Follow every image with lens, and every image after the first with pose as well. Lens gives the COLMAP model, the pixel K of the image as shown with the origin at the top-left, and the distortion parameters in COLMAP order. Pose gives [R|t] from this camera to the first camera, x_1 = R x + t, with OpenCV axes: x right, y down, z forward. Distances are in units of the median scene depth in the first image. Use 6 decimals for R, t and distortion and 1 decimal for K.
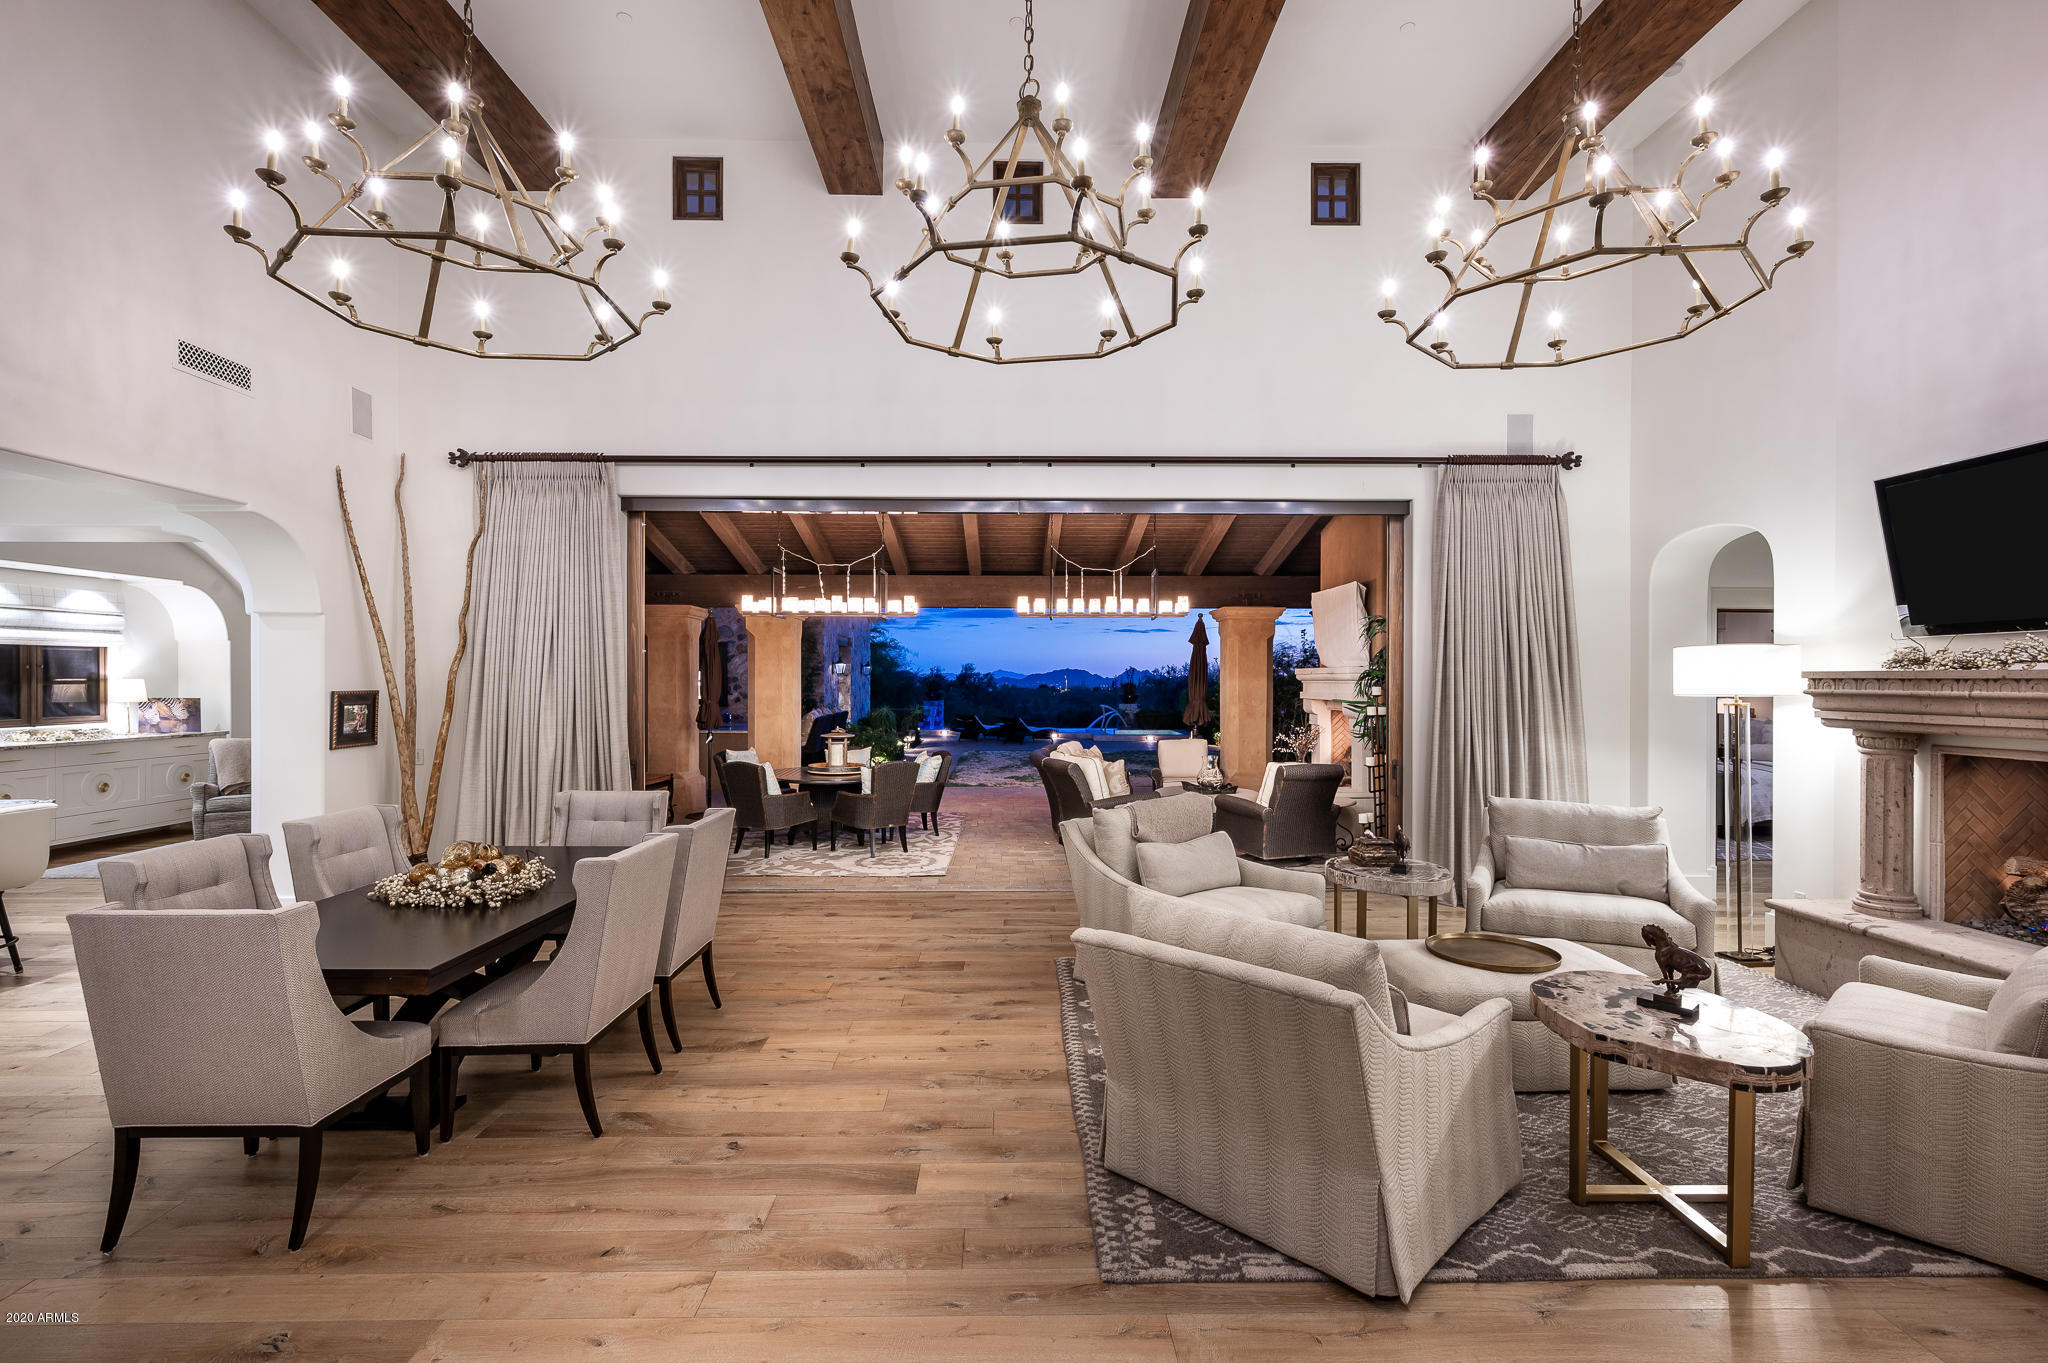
lens RADIAL K [[918.8, 0, 1024.0], [0, 918.8, 681.5], [0, 0, 1]] dist [0.000362, 0.000054]
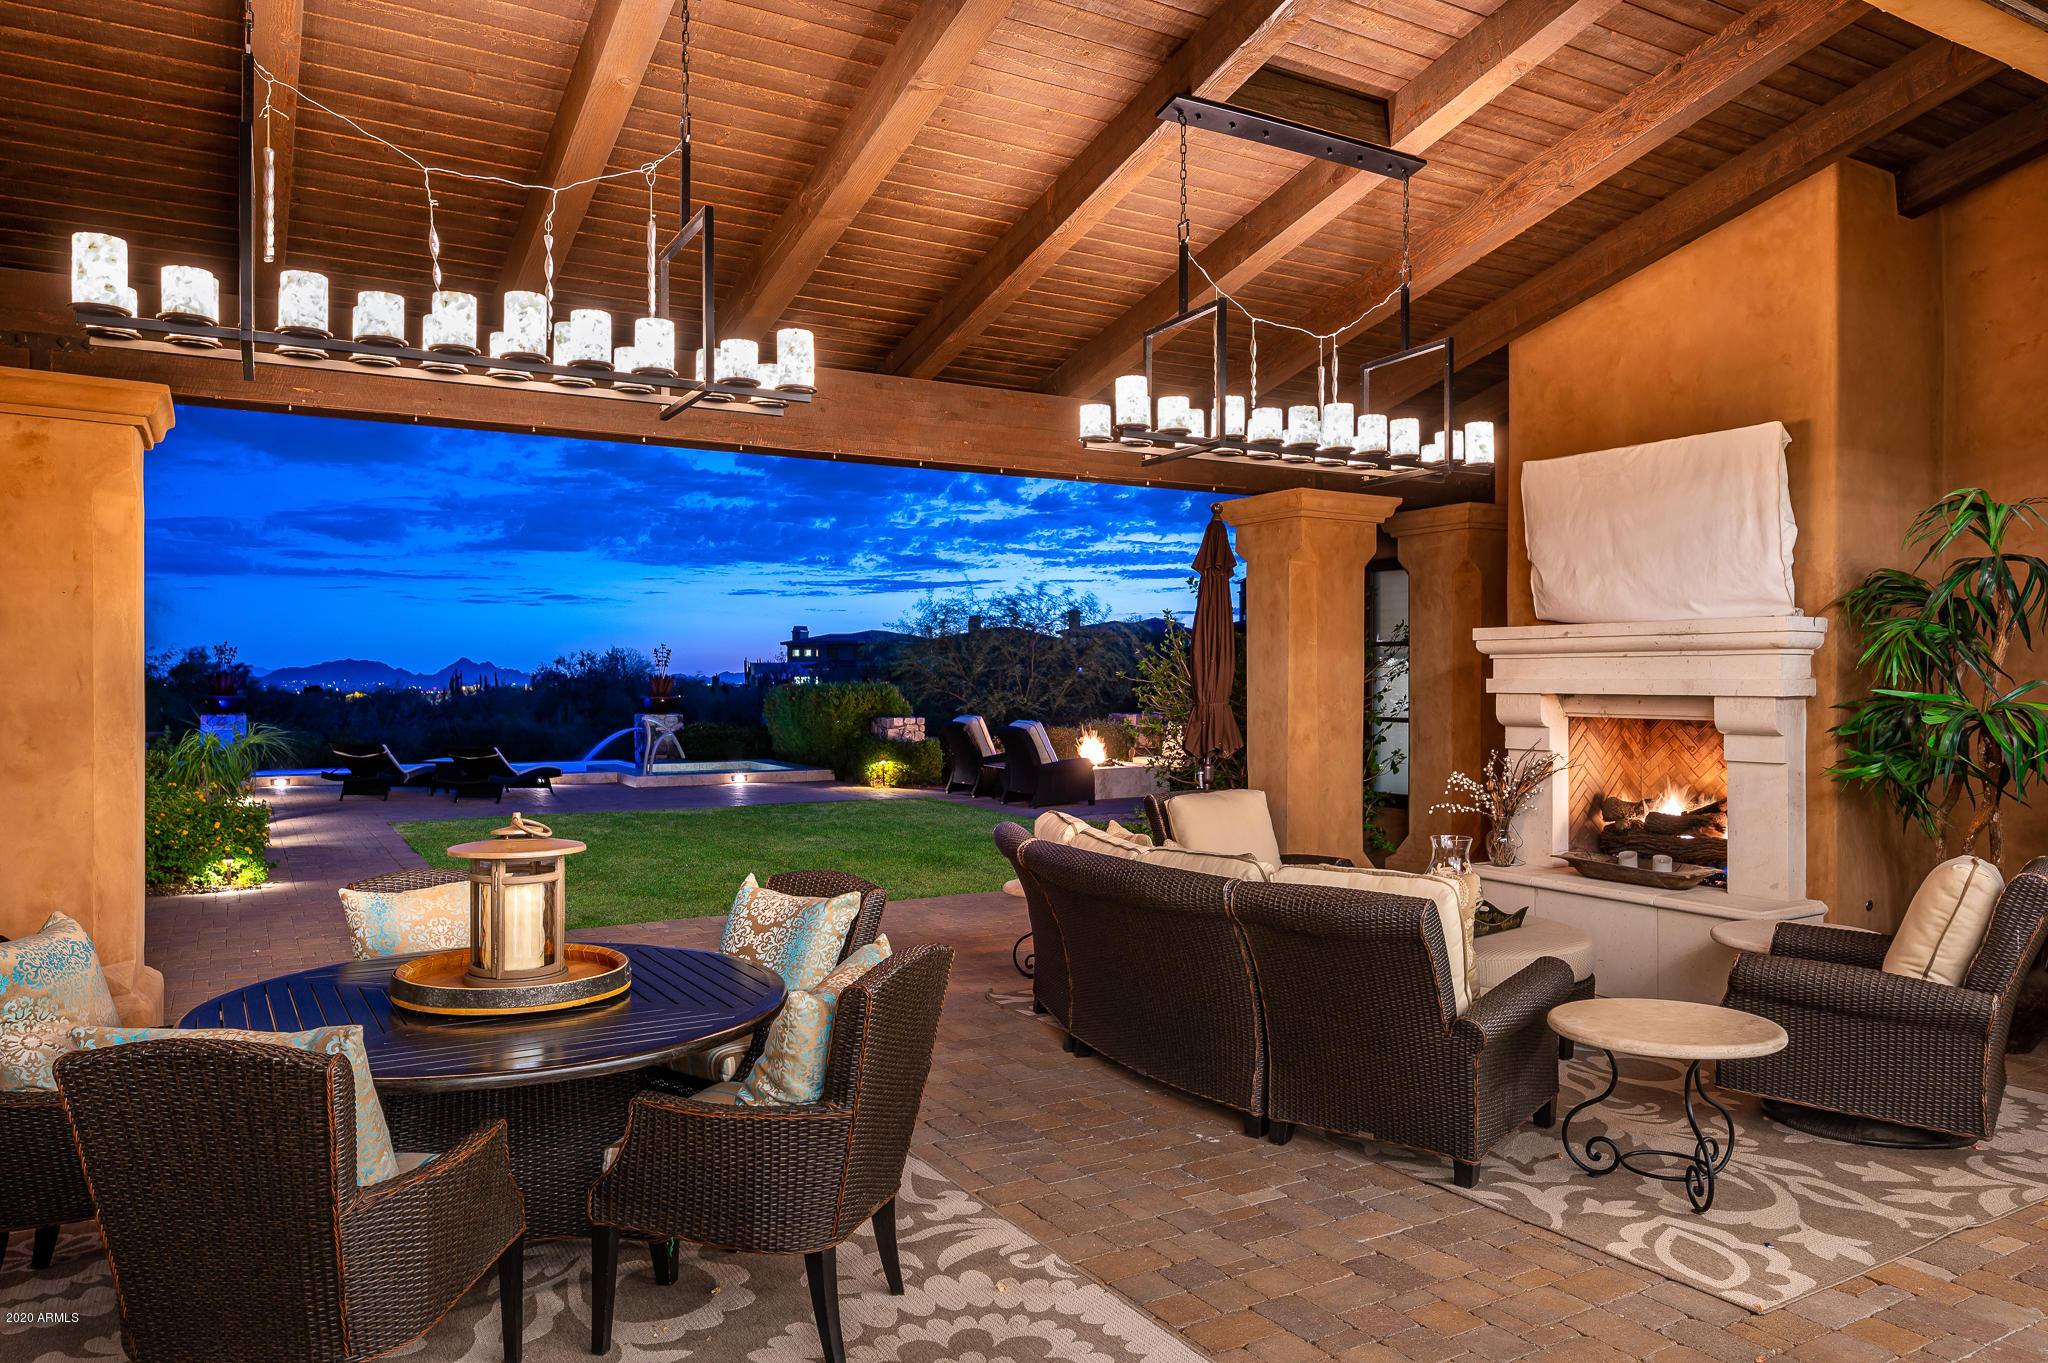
lens RADIAL K [[1360.1, 0, 1024.0], [0, 1360.1, 681.5], [0, 0, 1]] dist [0.002411, 0.000714]
pose [[0.872989, -0.003406, 0.487728, -0.363615], [0.002753, 0.999994, 0.002055, 0.016695], [-0.487732, -0.000452, 0.872993, 0.824090]]
